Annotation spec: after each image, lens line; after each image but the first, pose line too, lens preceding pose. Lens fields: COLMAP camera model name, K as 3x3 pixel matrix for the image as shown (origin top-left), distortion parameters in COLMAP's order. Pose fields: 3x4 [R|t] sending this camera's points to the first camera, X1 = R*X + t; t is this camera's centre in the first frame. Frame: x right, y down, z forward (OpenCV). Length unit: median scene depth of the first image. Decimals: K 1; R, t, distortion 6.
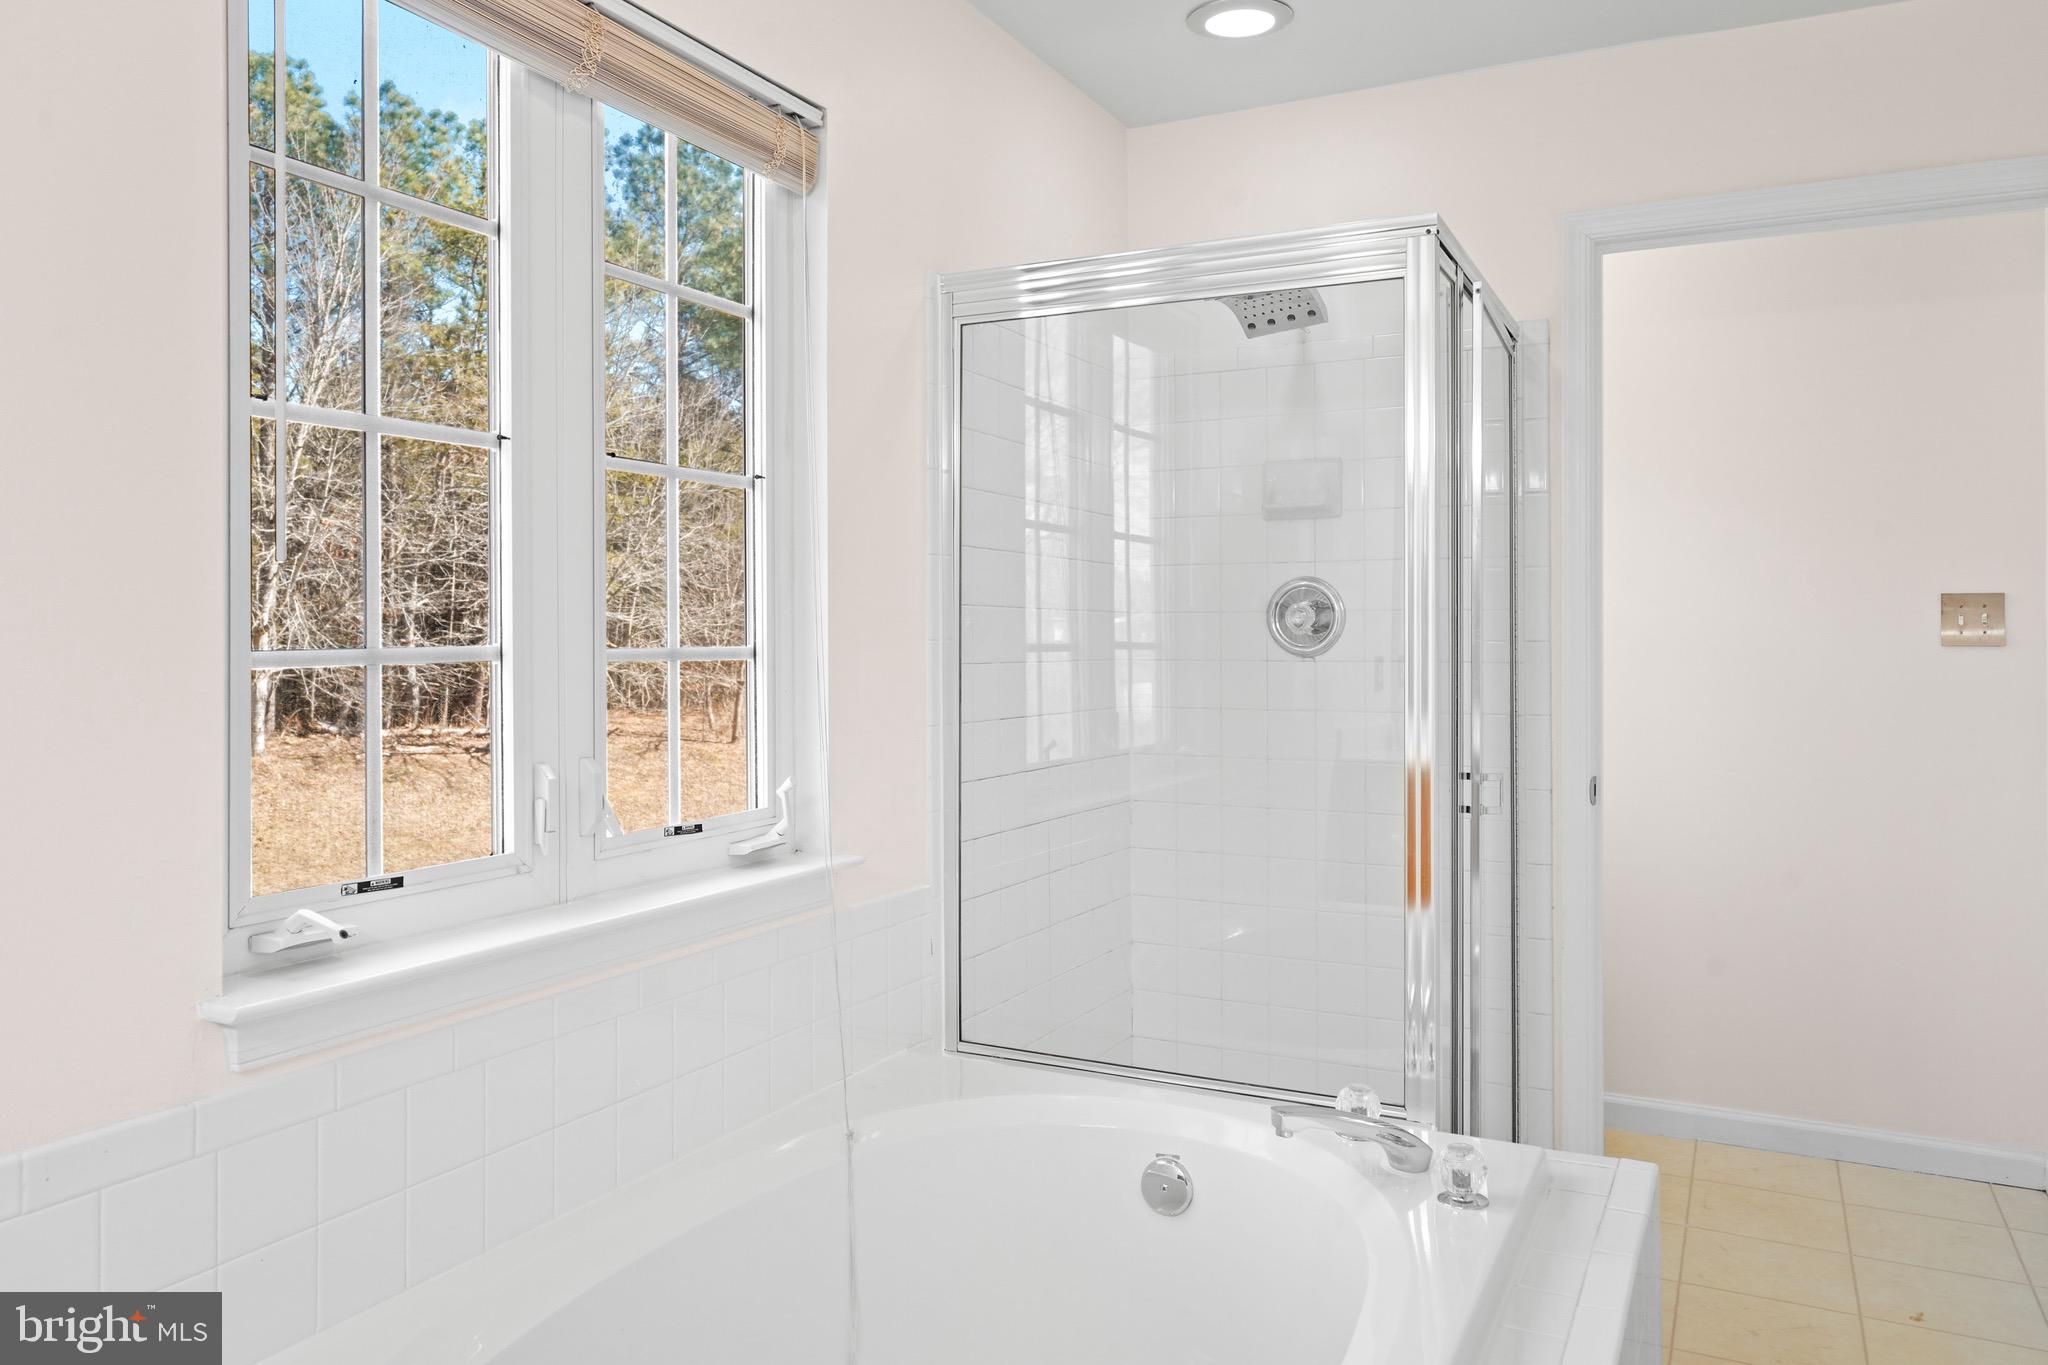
lens RADIAL K [[1445.8, 0, 1024.4], [0, 1445.8, 661.5], [0, 0, 1]] dist [0.010495, 0.006309]
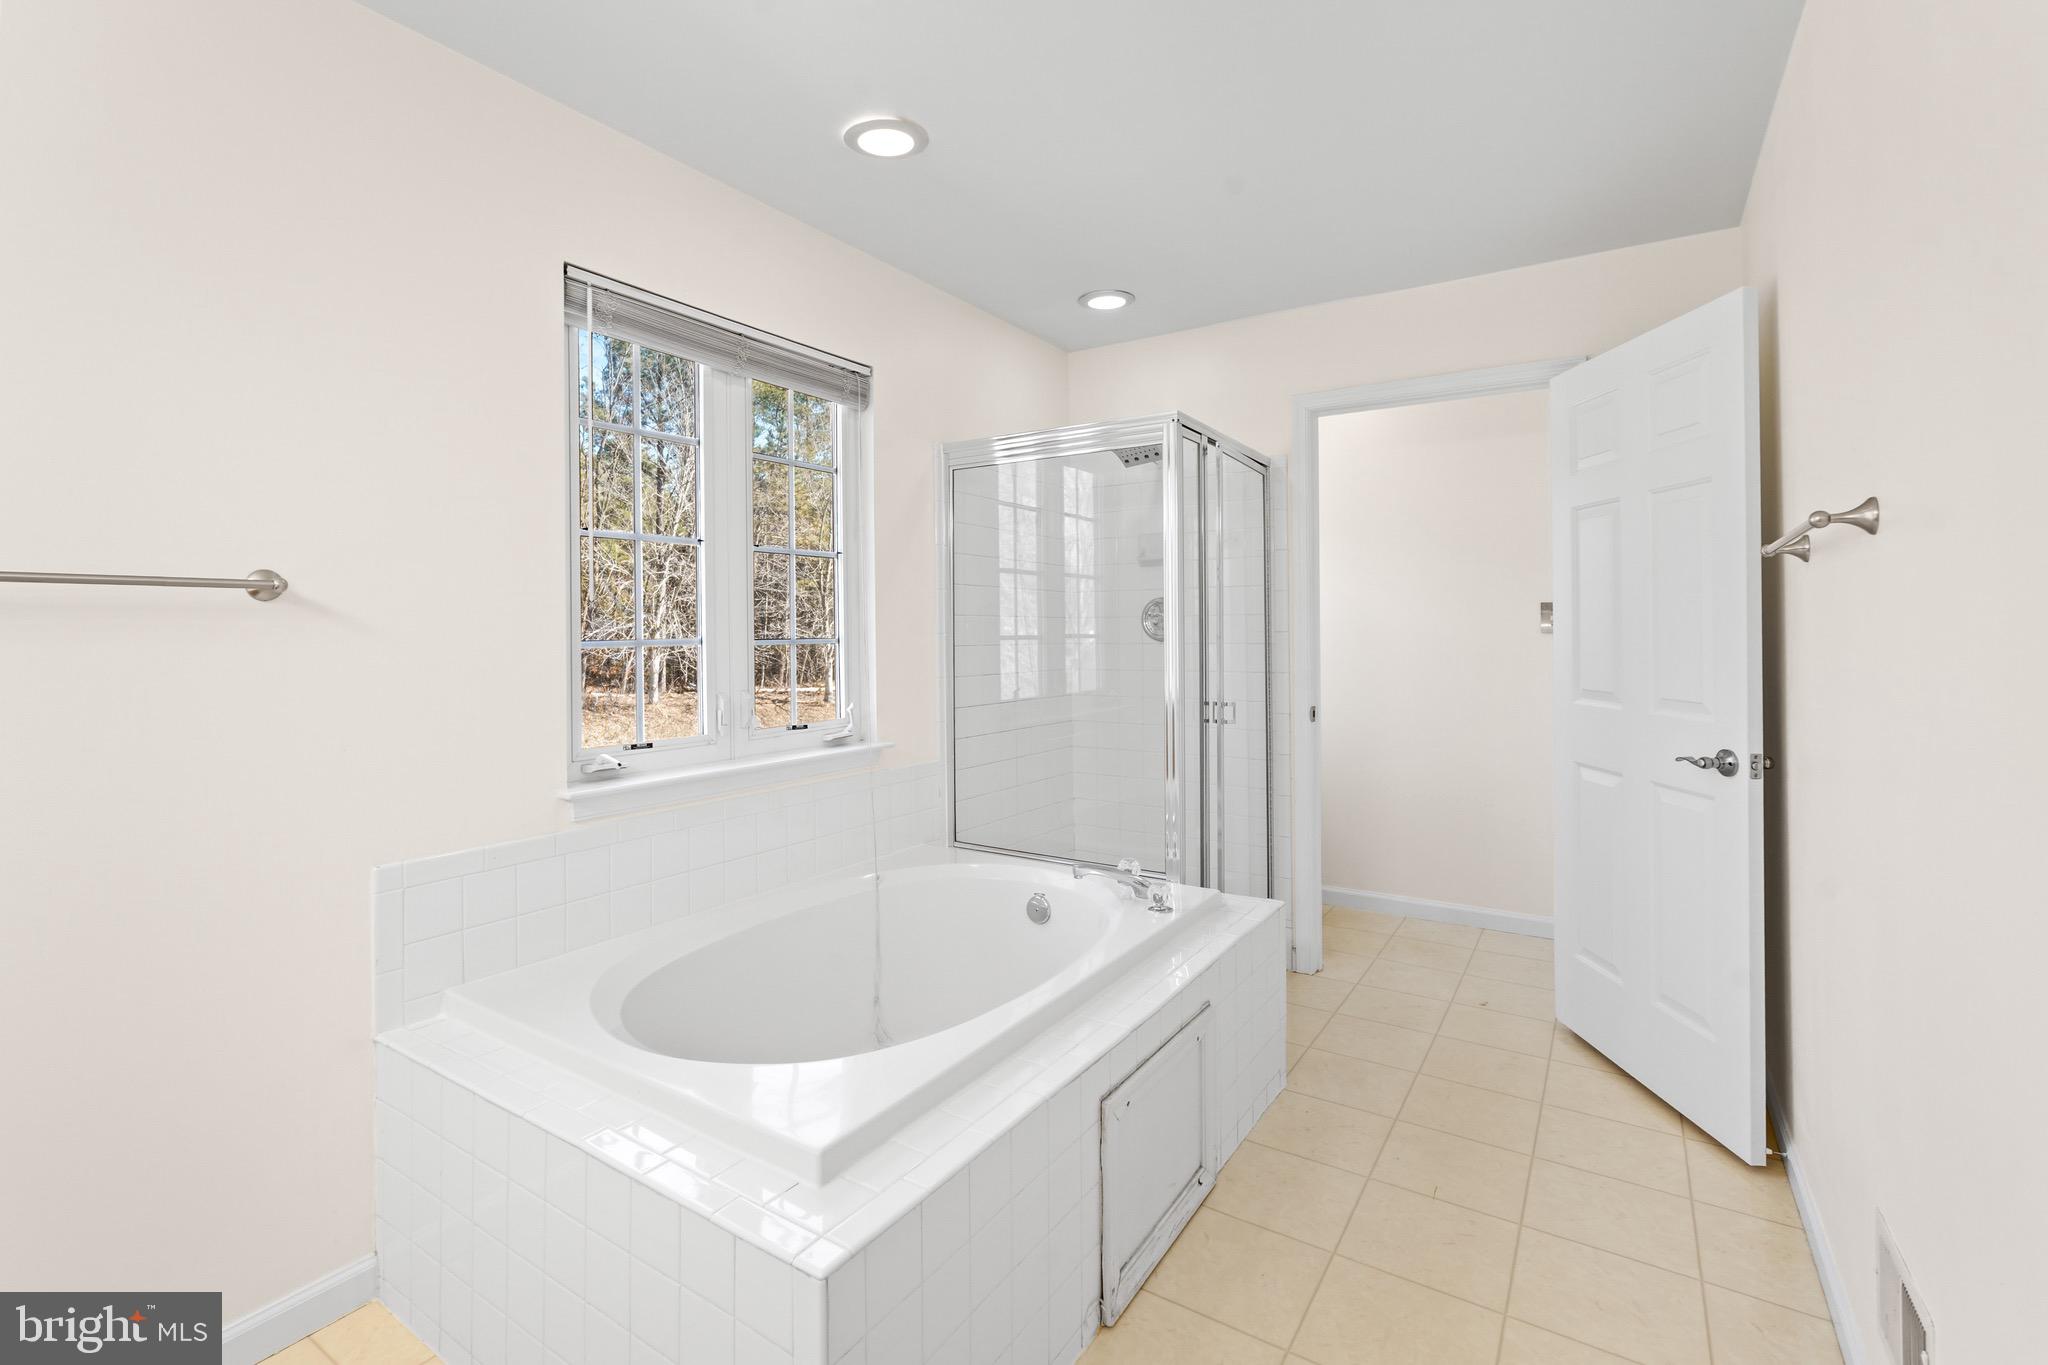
lens RADIAL K [[910.2, 0, 1017.3], [0, 910.2, 649.4], [0, 0, 1]] dist [-0.000021, 0.001249]
pose [[0.993817, -0.005164, -0.110912, 0.165473], [0.005424, 0.999983, 0.002042, 0.004225], [0.110900, -0.002630, 0.993828, -0.185992]]
